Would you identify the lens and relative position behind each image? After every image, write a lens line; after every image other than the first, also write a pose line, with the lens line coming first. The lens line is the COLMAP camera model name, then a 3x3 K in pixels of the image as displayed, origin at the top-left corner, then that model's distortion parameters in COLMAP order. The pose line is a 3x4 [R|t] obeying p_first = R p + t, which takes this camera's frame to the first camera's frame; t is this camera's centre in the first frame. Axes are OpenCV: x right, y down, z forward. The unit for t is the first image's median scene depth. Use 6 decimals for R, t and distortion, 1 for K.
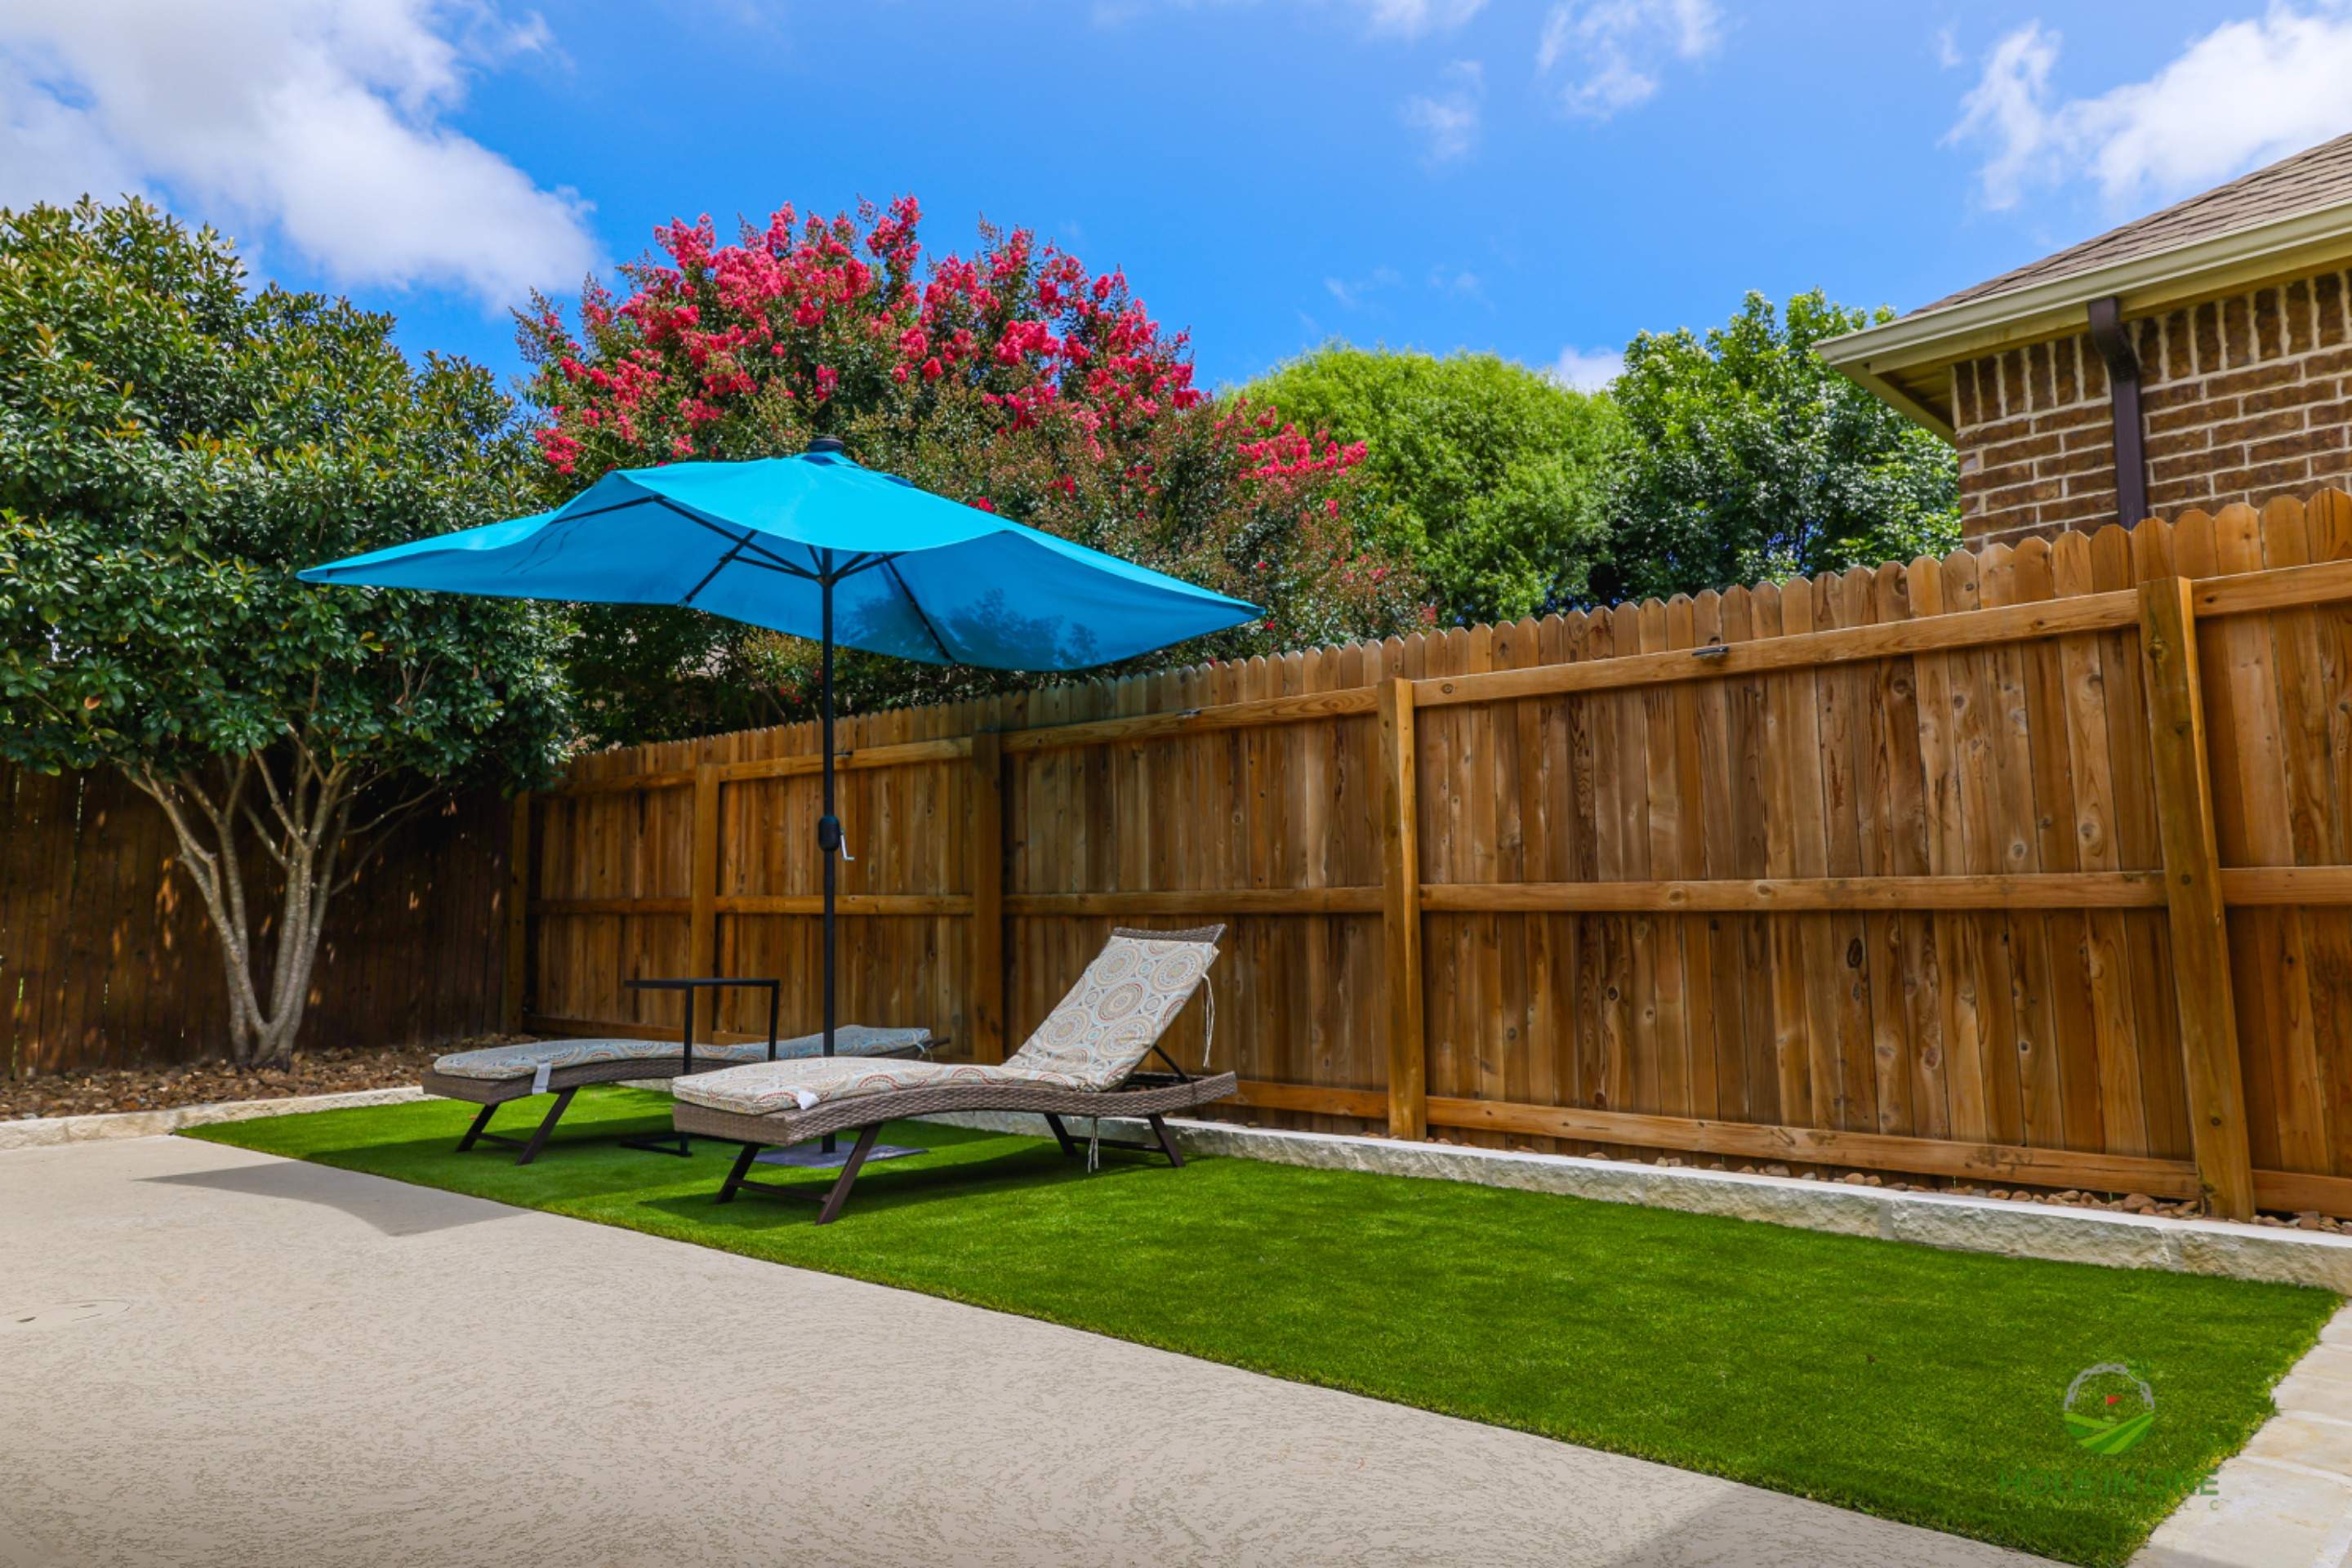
lens RADIAL K [[1572.6, 0, 1172.8], [0, 1572.6, 788.7], [0, 0, 1]] dist [0.044852, 0.000716]
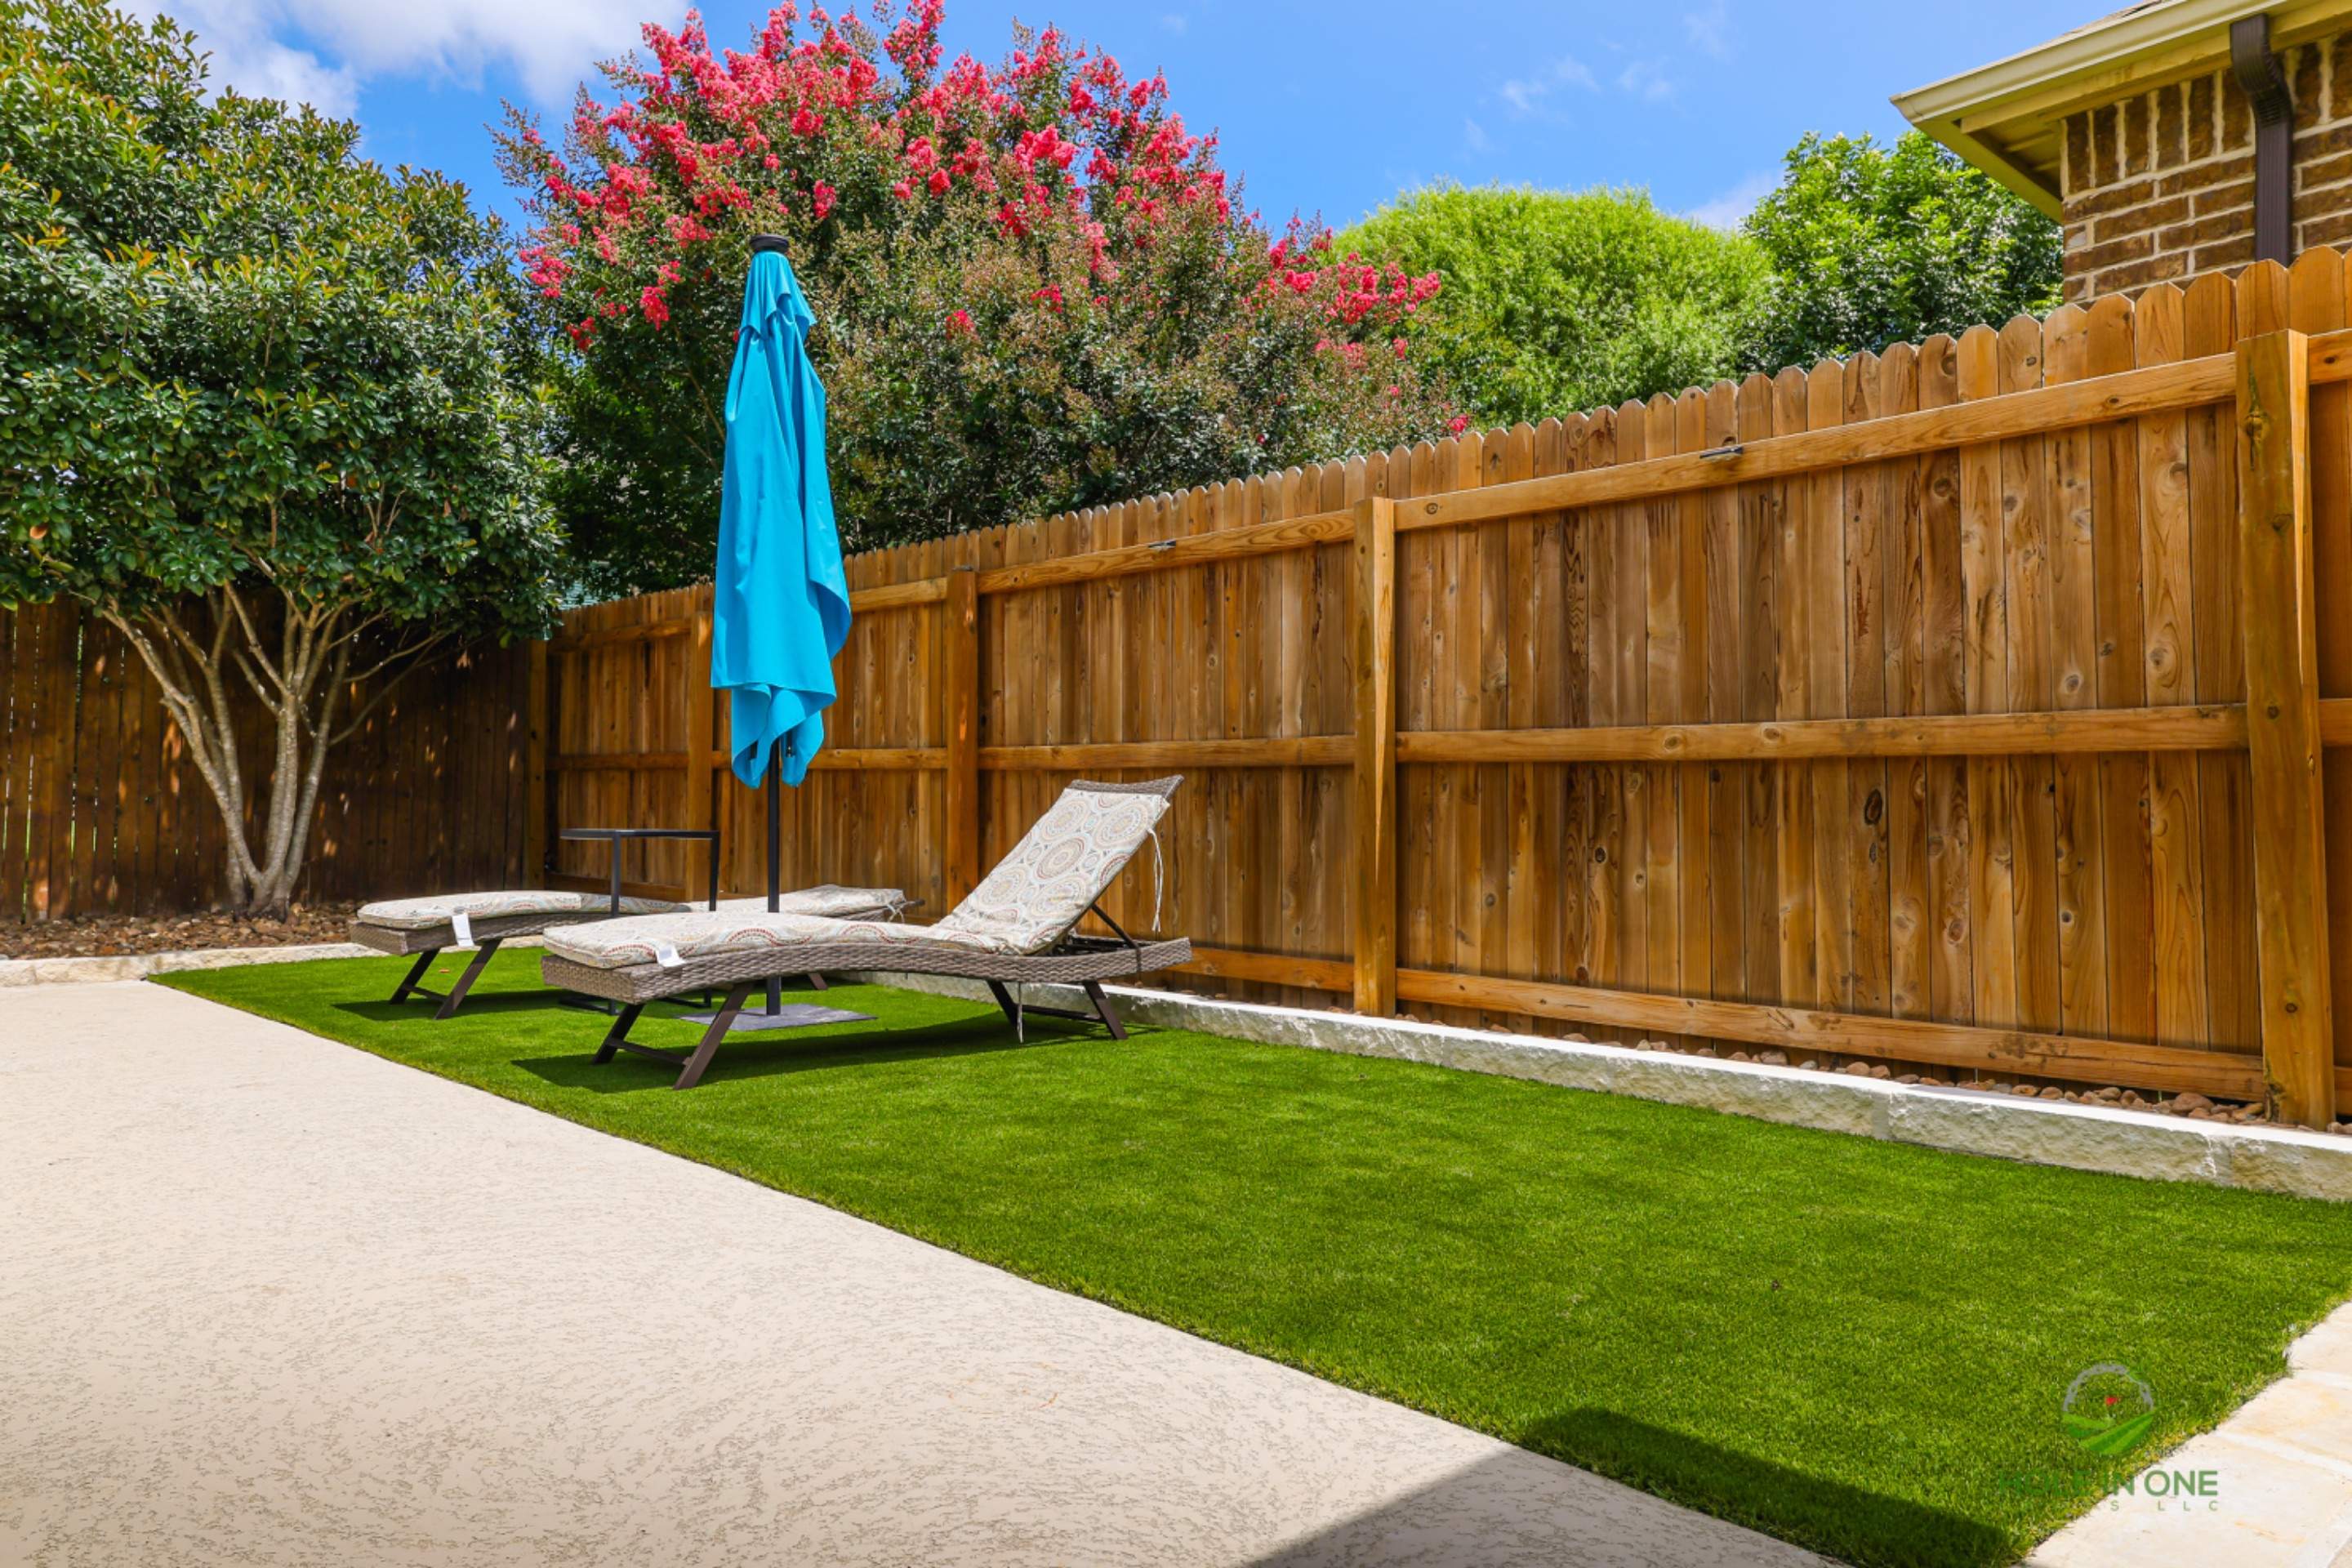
lens RADIAL K [[1582.1, 0, 1175.1], [0, 1582.1, 785.5], [0, 0, 1]] dist [0.038812, 0.004739]
pose [[0.996671, 0.012321, -0.080589, 0.102885], [-0.006398, 0.997286, 0.073346, 0.025866], [0.081274, -0.072586, 0.994045, 0.101063]]
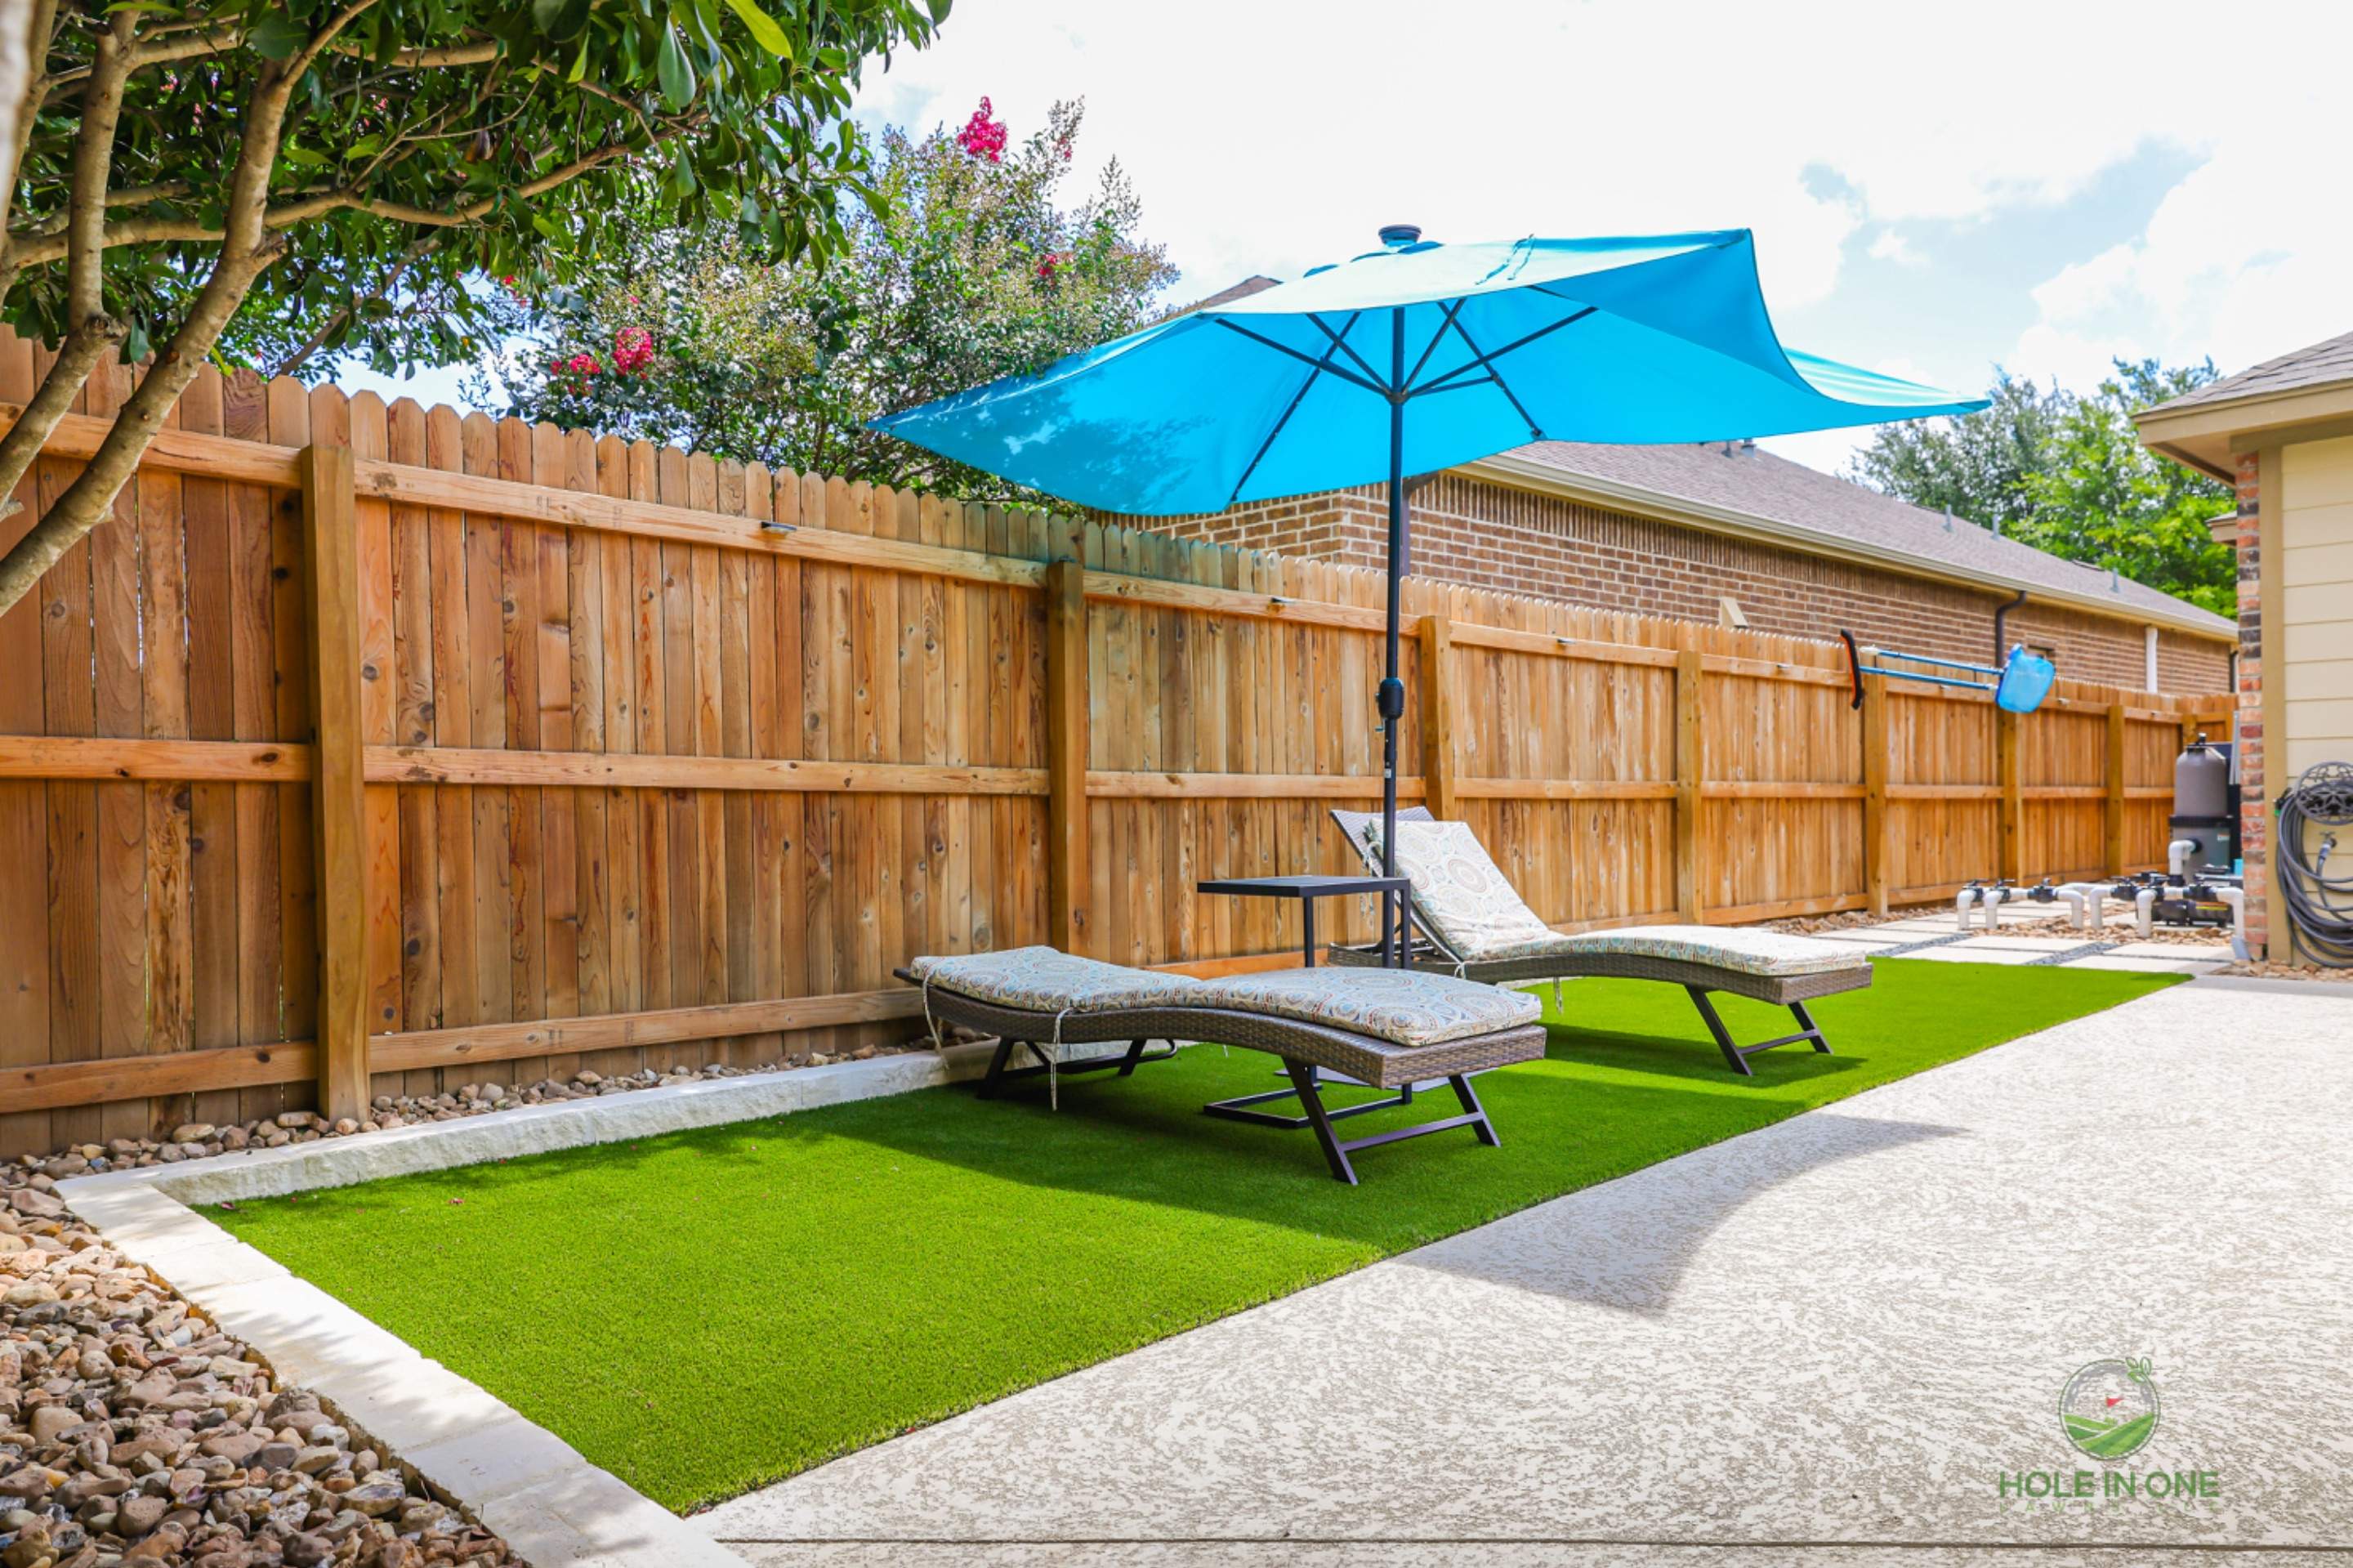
lens RADIAL K [[1573.3, 0, 1173.3], [0, 1573.3, 788.7], [0, 0, 1]] dist [0.044852, 0.000716]
pose [[0.047404, 0.015380, 0.998757, -1.130713], [-0.081656, 0.996595, -0.011471, 0.102114], [-0.995533, -0.081011, 0.048499, 1.131535]]
